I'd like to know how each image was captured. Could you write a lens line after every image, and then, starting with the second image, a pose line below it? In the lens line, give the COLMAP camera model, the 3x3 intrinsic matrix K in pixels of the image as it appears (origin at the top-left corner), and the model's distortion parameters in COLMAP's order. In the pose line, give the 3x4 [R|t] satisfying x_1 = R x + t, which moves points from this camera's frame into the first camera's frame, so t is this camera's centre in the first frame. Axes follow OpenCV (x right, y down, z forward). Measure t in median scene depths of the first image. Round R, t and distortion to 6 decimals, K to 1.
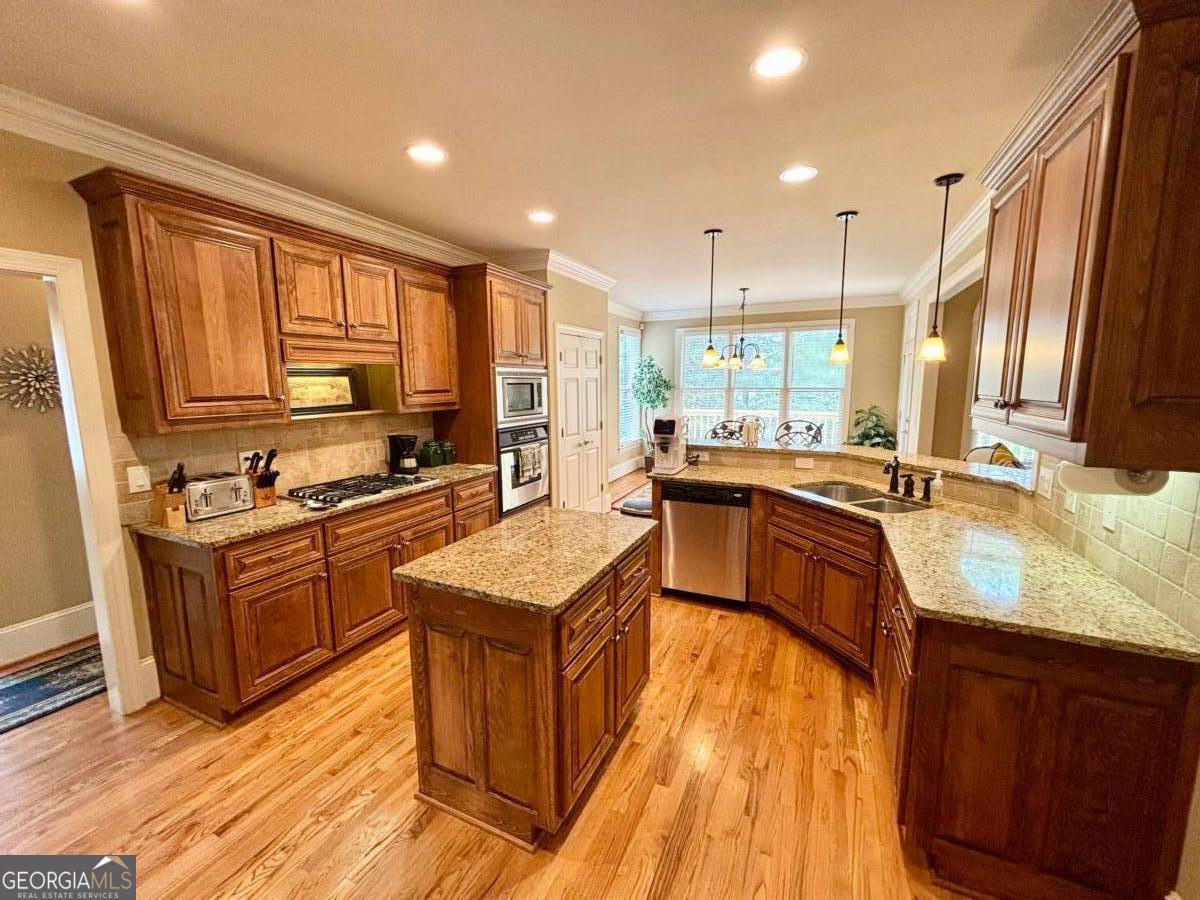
lens RADIAL K [[484.0, 0, 600.0], [0, 484.0, 450.0], [0, 0, 1]] dist [-0.000535, -0.000166]
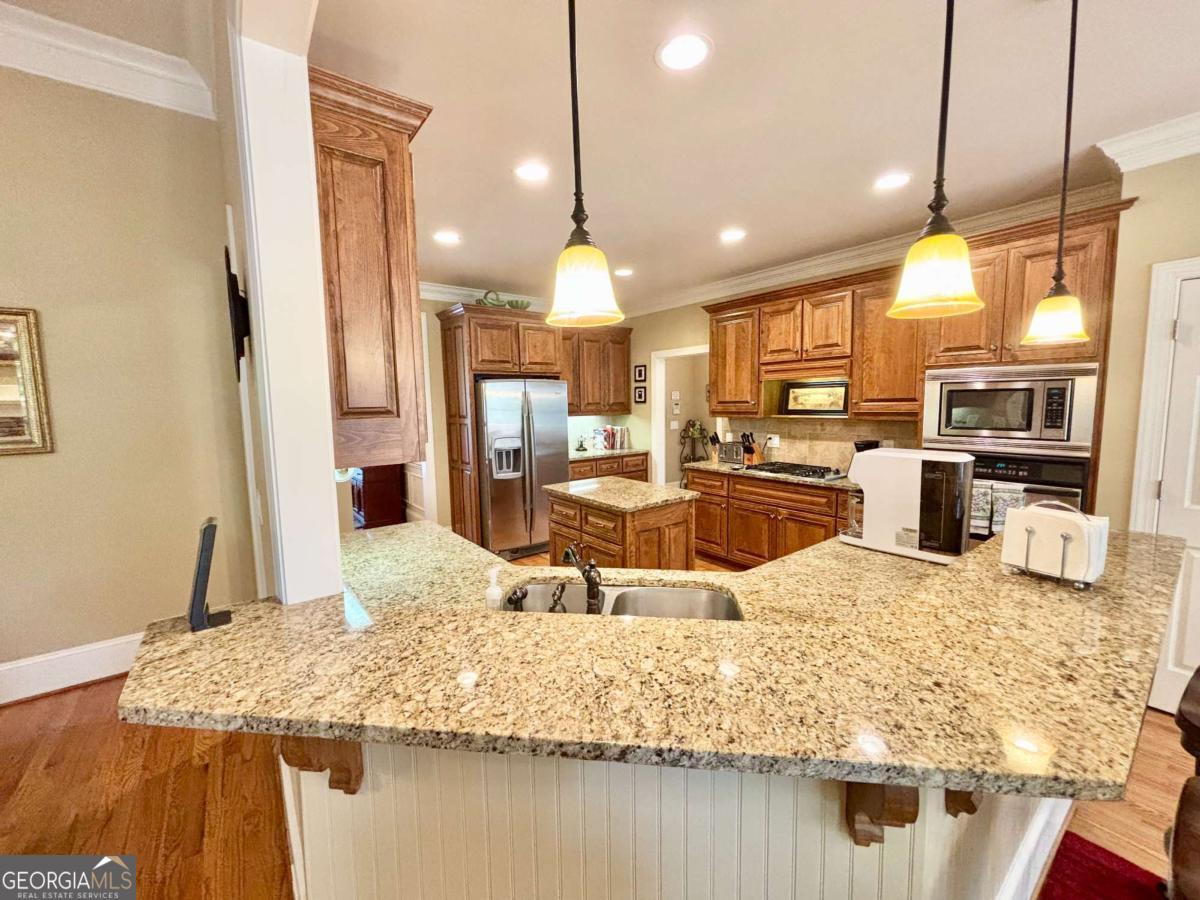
lens RADIAL K [[479.6, 0, 600.0], [0, 479.6, 450.0], [0, 0, 1]] dist [0.000748, -0.000199]
pose [[-0.462454, 0.104993, -0.880405, 0.855631], [-0.105786, 0.979337, 0.172358, -0.141108], [0.880310, 0.172843, -0.441792, 1.032980]]
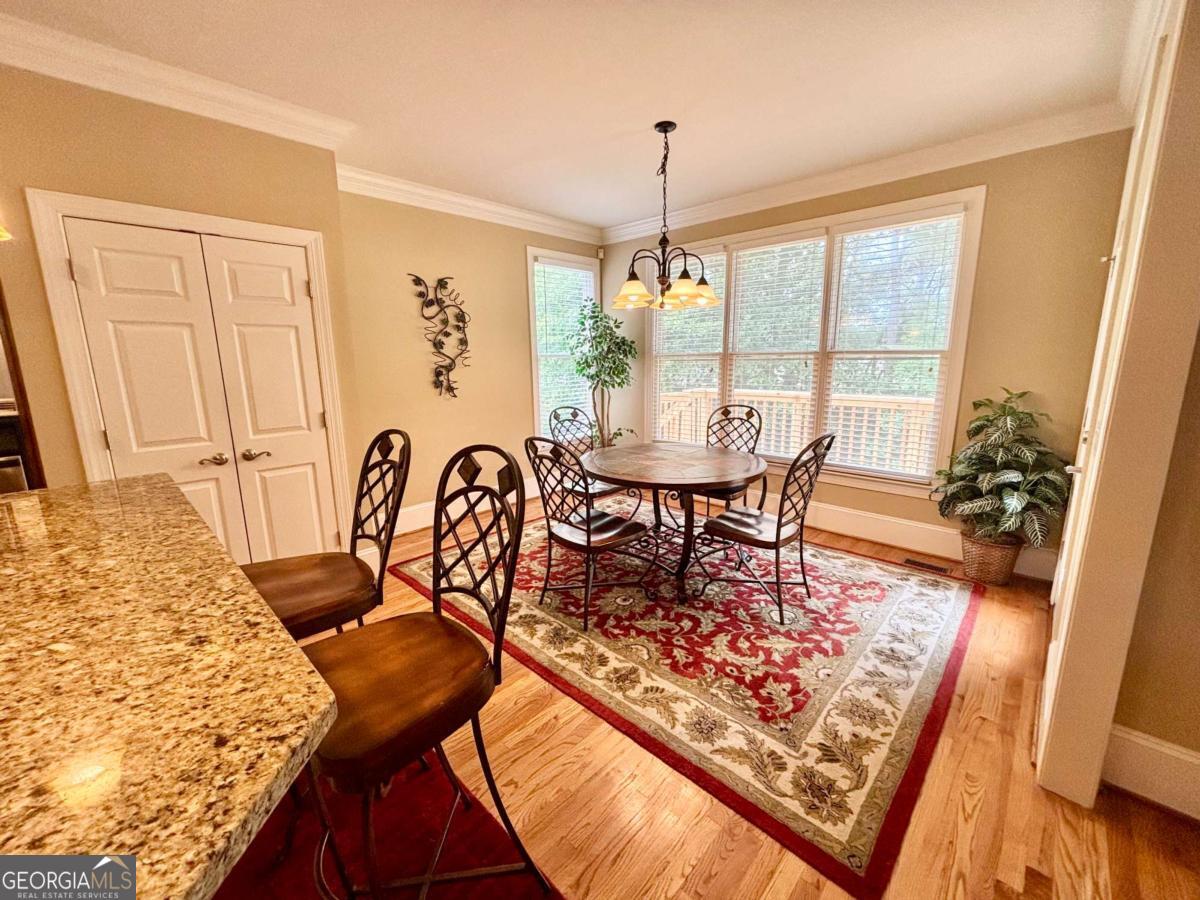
lens RADIAL K [[479.6, 0, 600.0], [0, 479.6, 450.0], [0, 0, 1]] dist [0.000748, -0.000199]
pose [[0.946756, 0.059285, -0.316445, 0.752028], [-0.042449, 0.997305, 0.059840, -0.105799], [0.319140, -0.043221, 0.946721, 1.027086]]
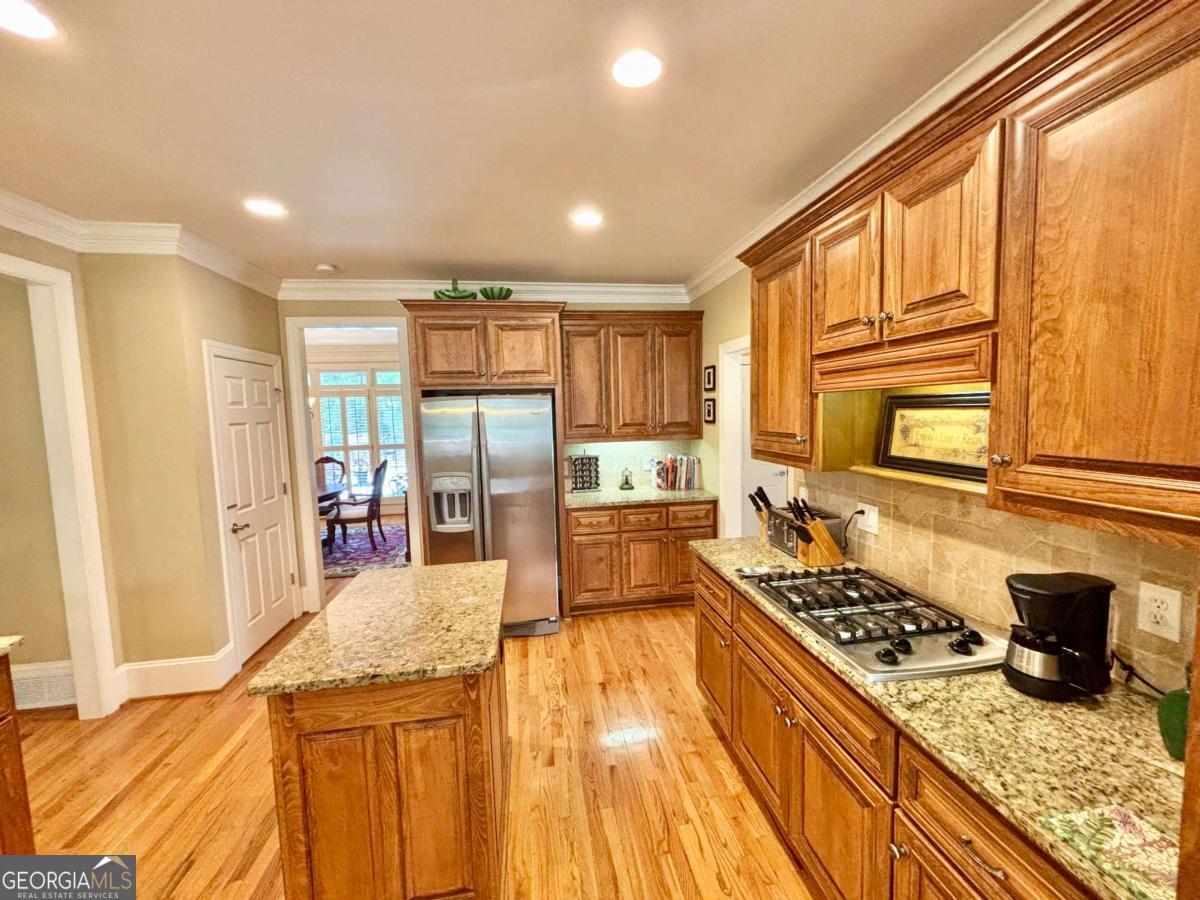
lens RADIAL K [[484.0, 0, 600.0], [0, 484.0, 450.0], [0, 0, 1]] dist [-0.000535, -0.000166]
pose [[-0.830029, 0.078351, -0.552189, 0.048698], [-0.046482, 0.976920, 0.208486, -0.192288], [0.555780, 0.198716, -0.807230, 1.169092]]
